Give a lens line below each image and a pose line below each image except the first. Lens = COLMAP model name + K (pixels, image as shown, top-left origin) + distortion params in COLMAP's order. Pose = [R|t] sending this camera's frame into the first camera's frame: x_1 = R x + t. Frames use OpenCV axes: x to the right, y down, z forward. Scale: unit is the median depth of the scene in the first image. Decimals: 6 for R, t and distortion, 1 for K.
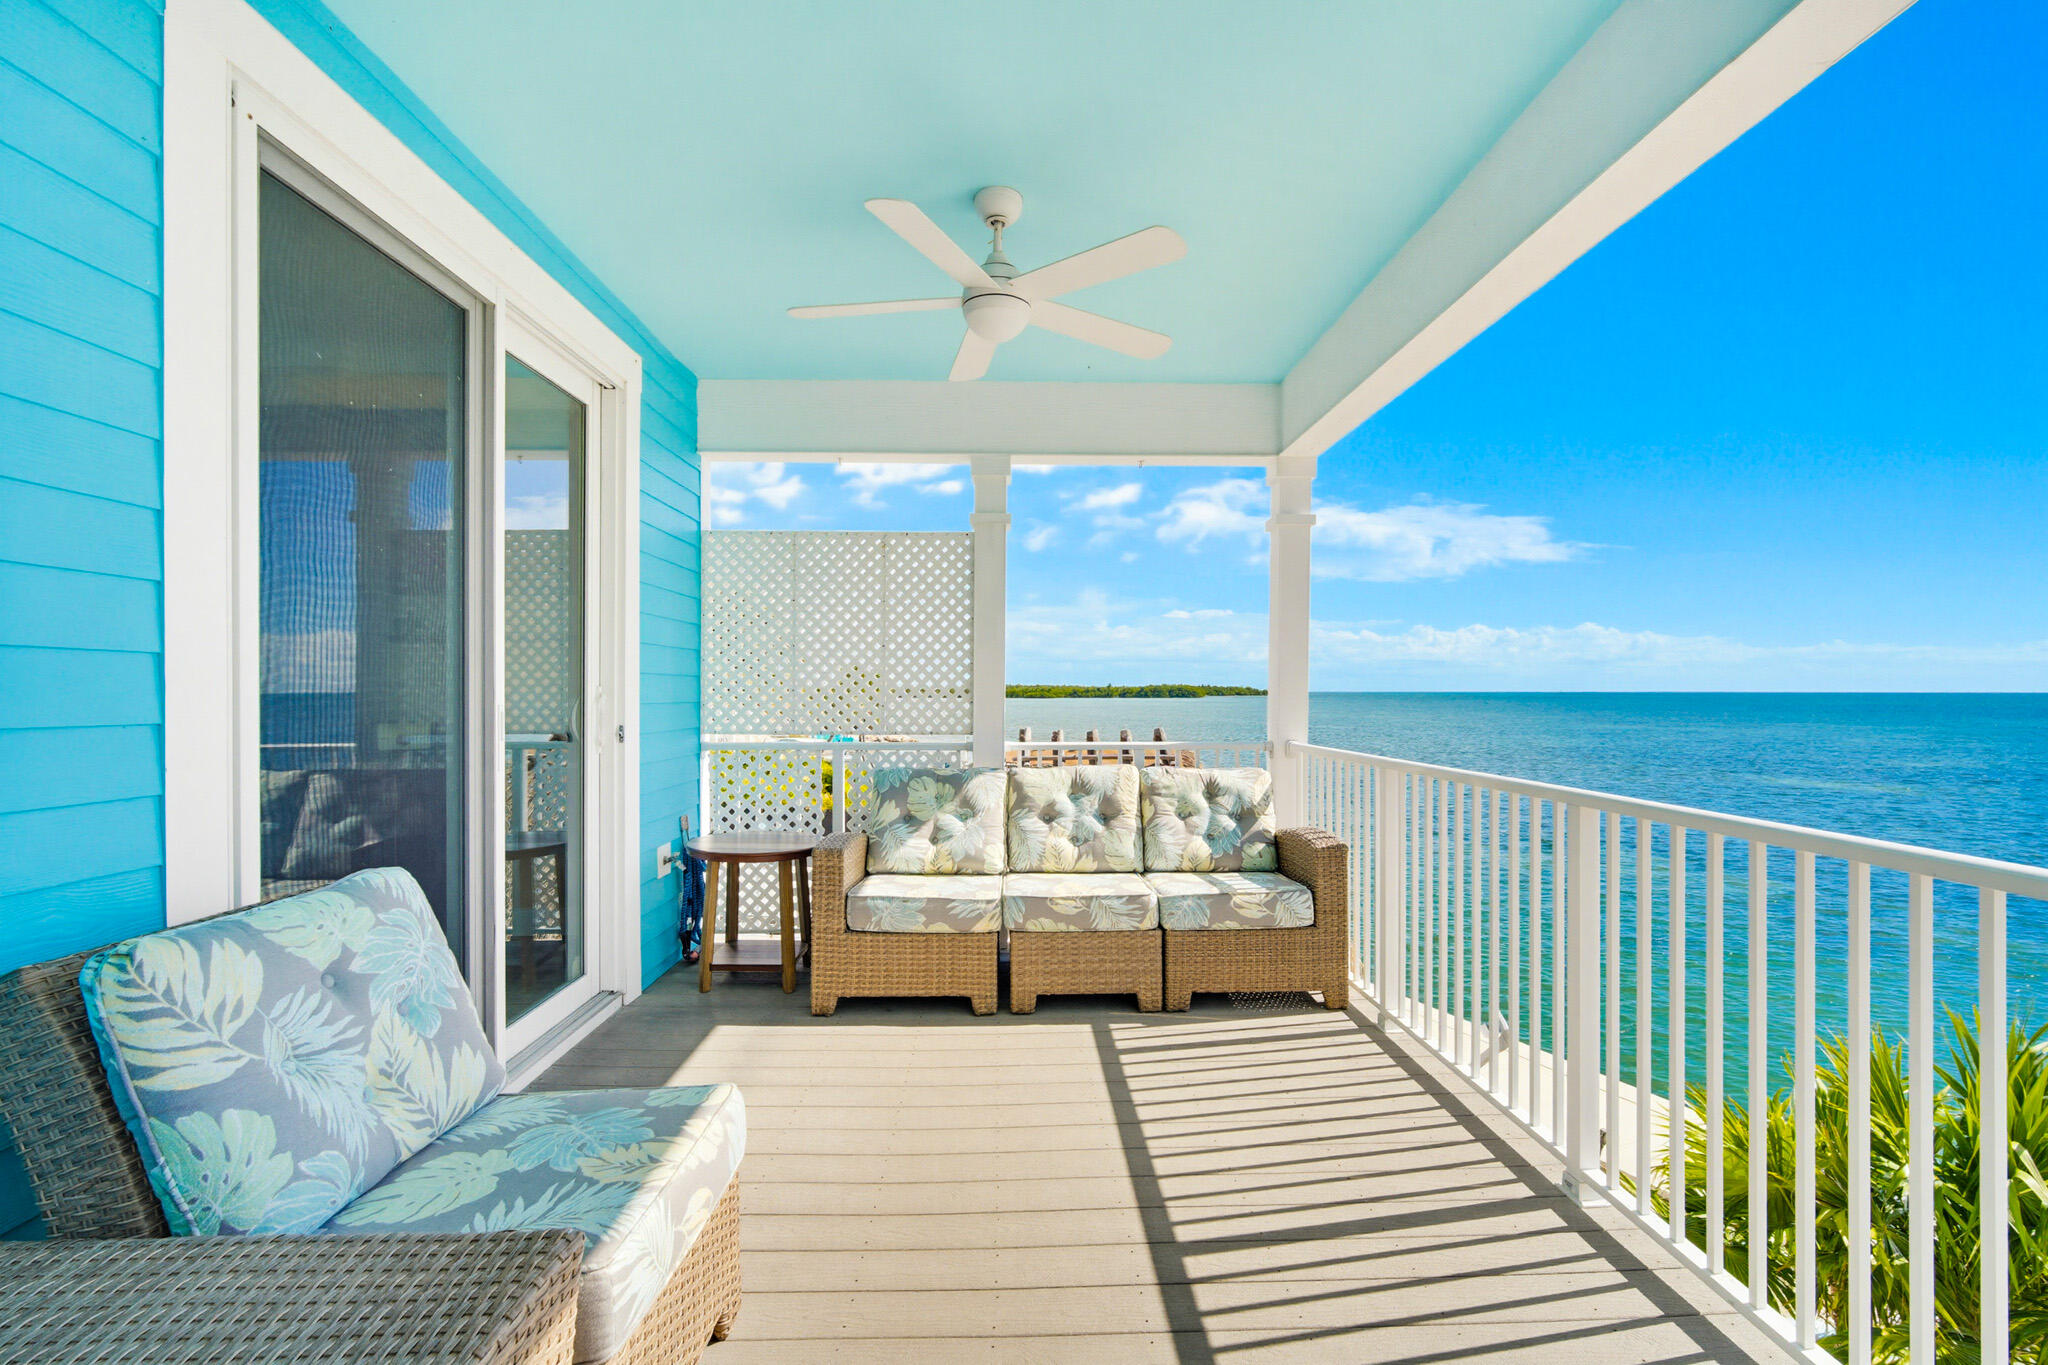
lens RADIAL K [[890.5, 0, 1028.2], [0, 890.5, 696.1], [0, 0, 1]] dist [-0.011915, 0.000252]
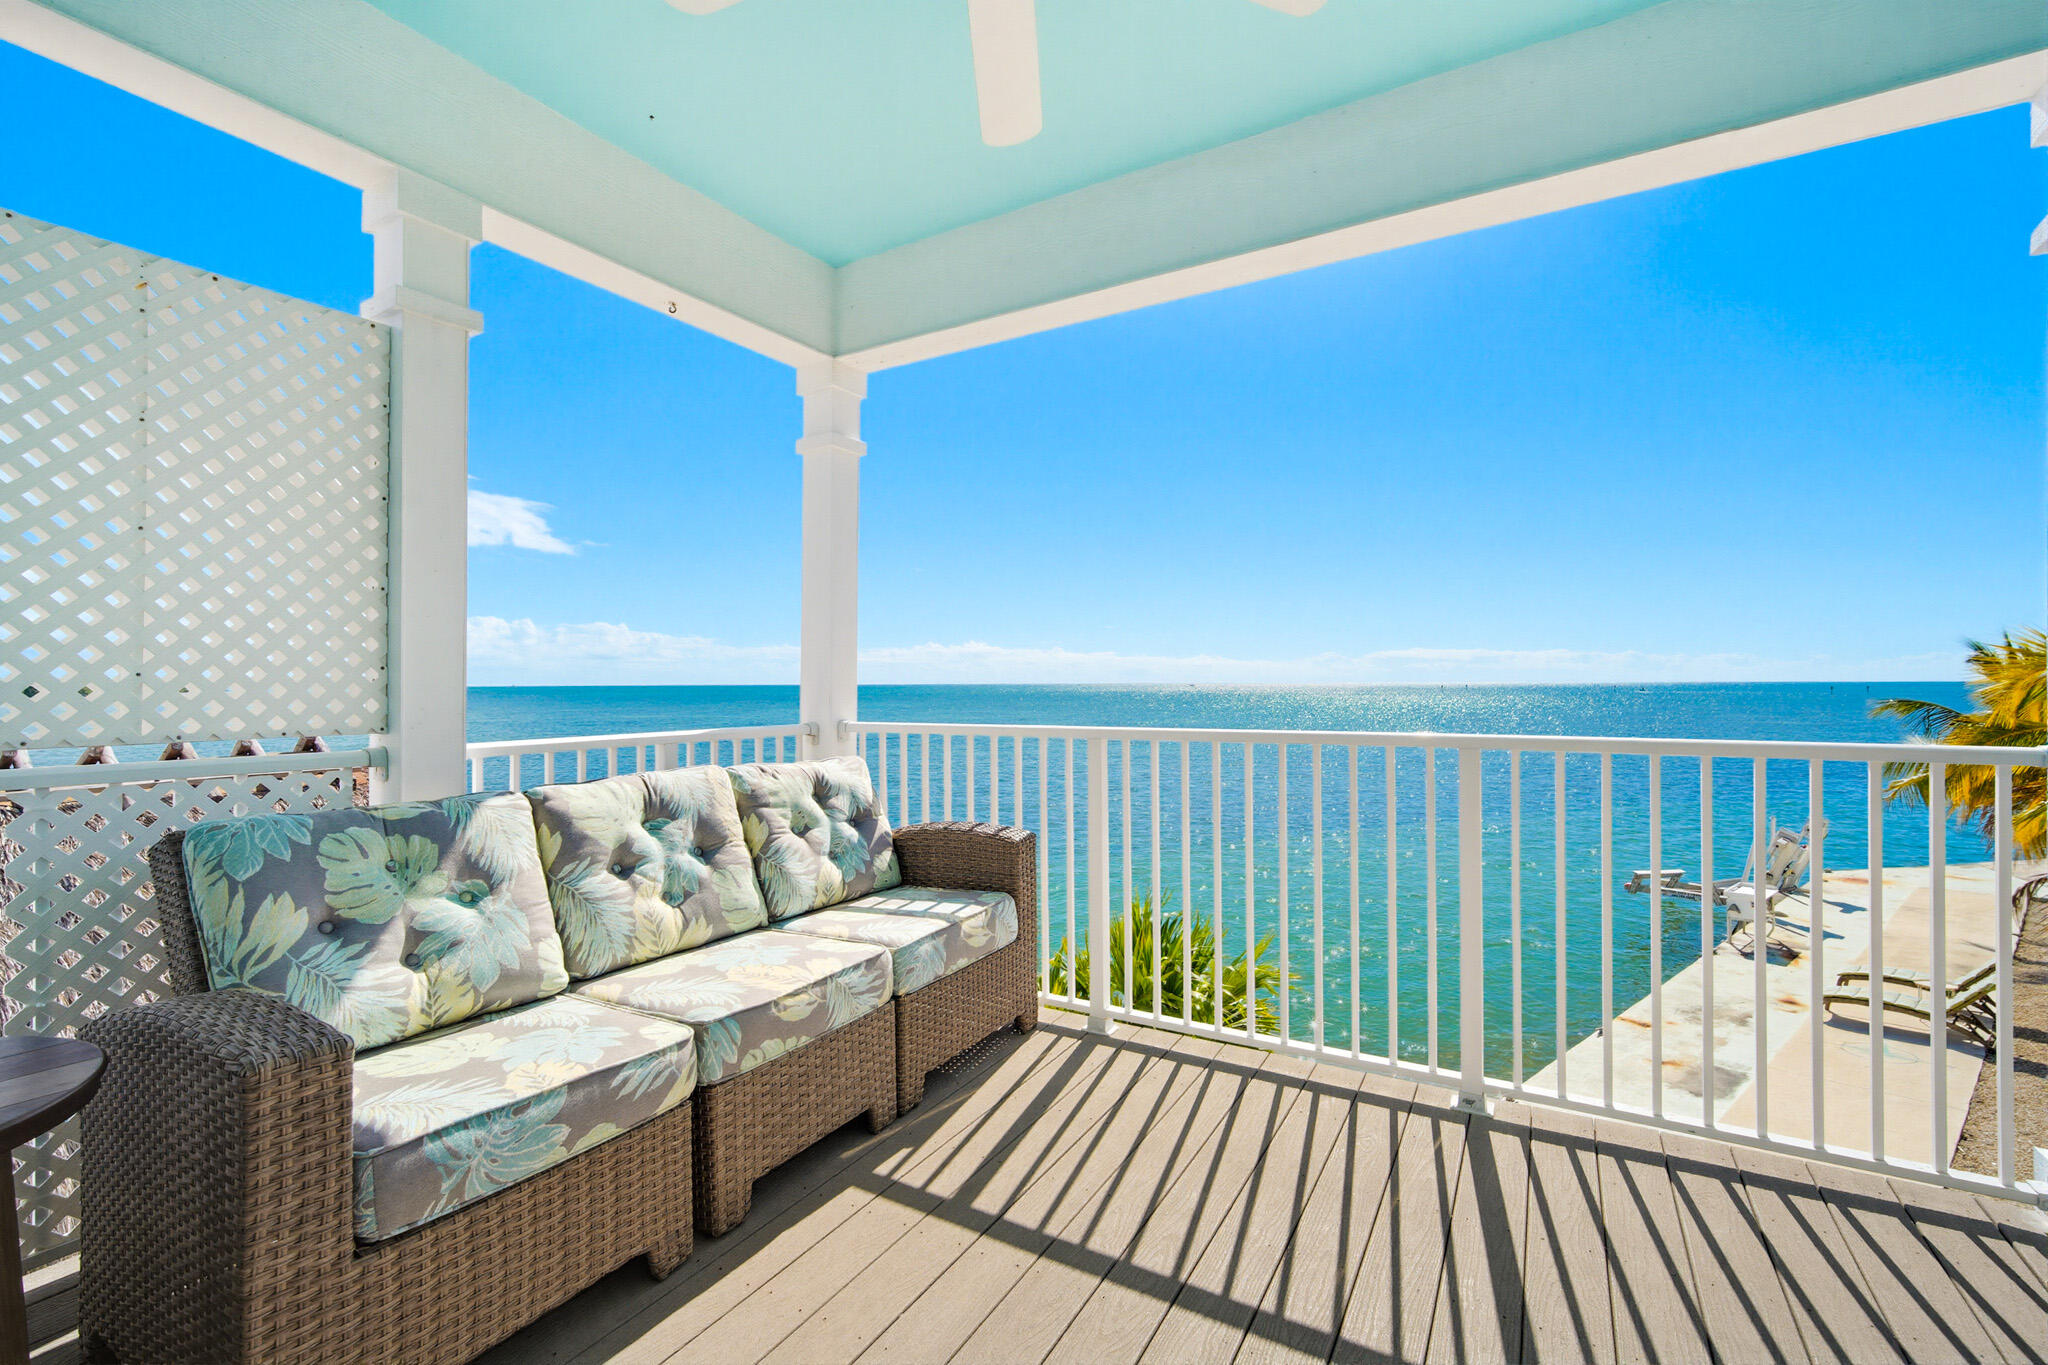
lens RADIAL K [[887.5, 0, 1024.0], [0, 887.5, 682.5], [0, 0, 1]] dist [-0.005765, 0.000289]
pose [[0.535395, -0.002511, 0.844598, -0.322134], [0.008465, 0.999961, -0.002393, 0.021650], [-0.844559, 0.008430, 0.535396, 0.485379]]
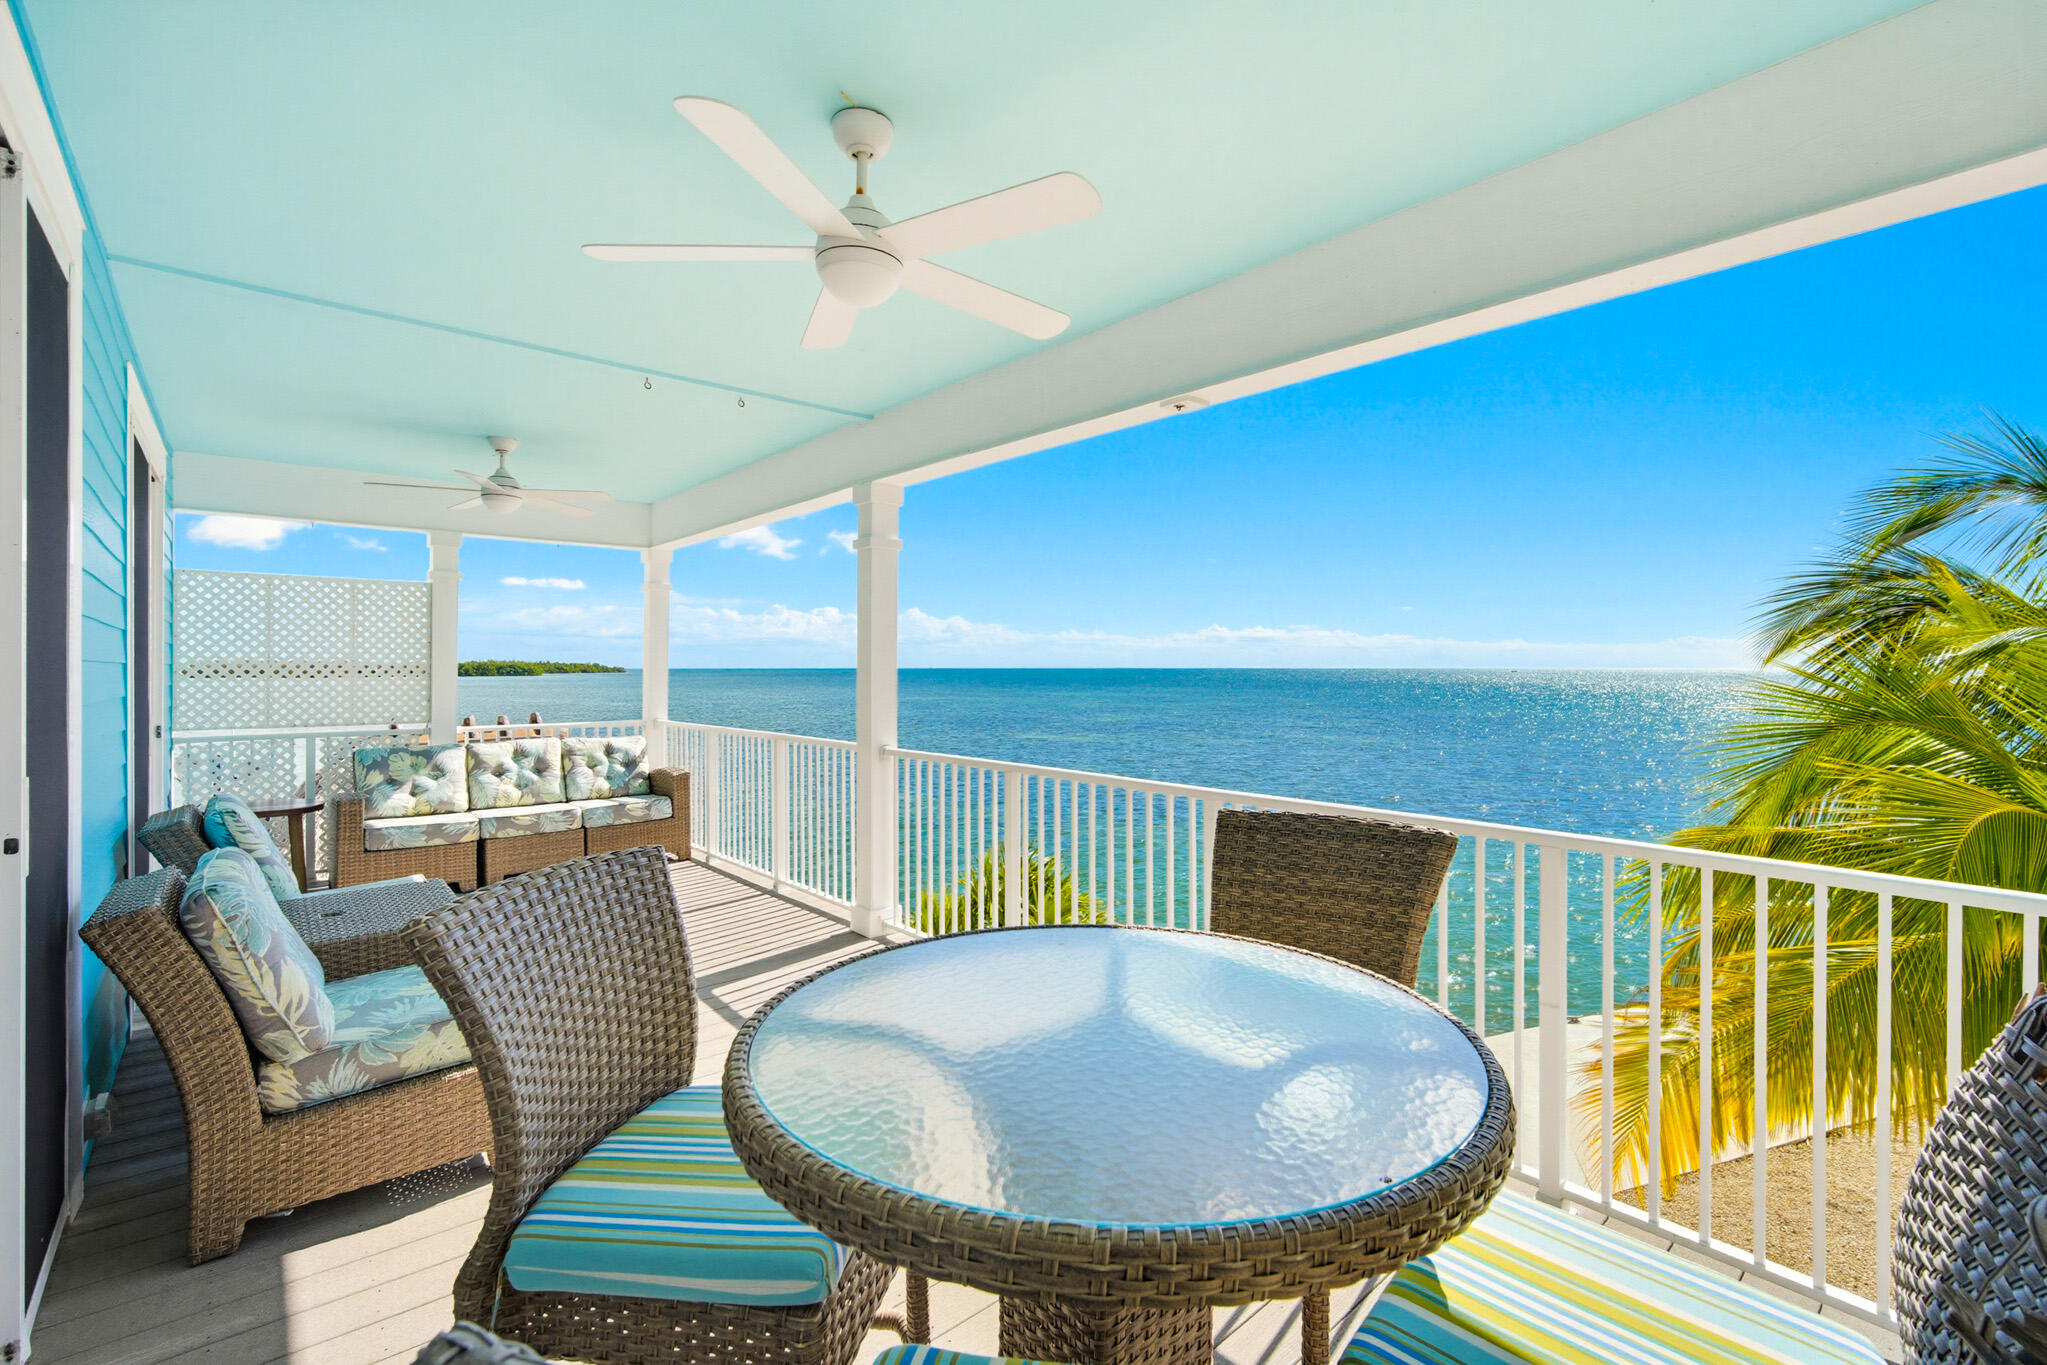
lens RADIAL K [[887.0, 0, 1023.5], [0, 887.0, 682.5], [0, 0, 1]] dist [-0.005765, 0.000289]
pose [[0.773723, -0.011288, 0.633423, -0.251879], [0.004131, 0.999910, 0.012772, -0.040980], [-0.633510, -0.007265, 0.773700, -0.805441]]
